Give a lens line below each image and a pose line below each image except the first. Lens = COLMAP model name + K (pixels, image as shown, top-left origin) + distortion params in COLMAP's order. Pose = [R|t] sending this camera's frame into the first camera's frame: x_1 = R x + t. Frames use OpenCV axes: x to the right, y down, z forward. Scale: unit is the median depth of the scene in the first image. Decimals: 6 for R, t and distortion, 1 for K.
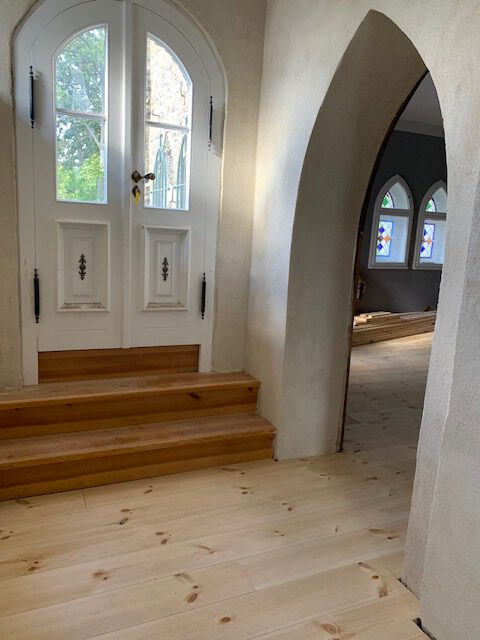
lens RADIAL K [[489.7, 0, 241.0], [0, 489.7, 320.3], [0, 0, 1]] dist [0.025414, -0.014420]
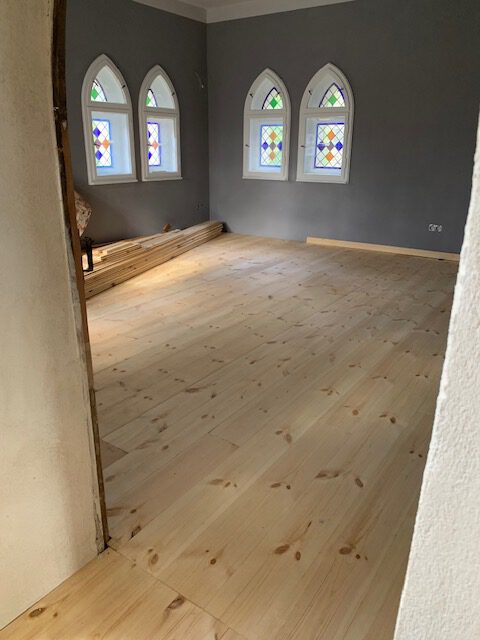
lens RADIAL K [[489.7, 0, 240.1], [0, 489.7, 318.4], [0, 0, 1]] dist [0.025414, -0.014420]
pose [[0.853920, -0.213988, 0.474374, 0.050353], [0.129279, 0.970200, 0.204938, -0.030322], [-0.504091, -0.113674, 0.856137, 0.196501]]
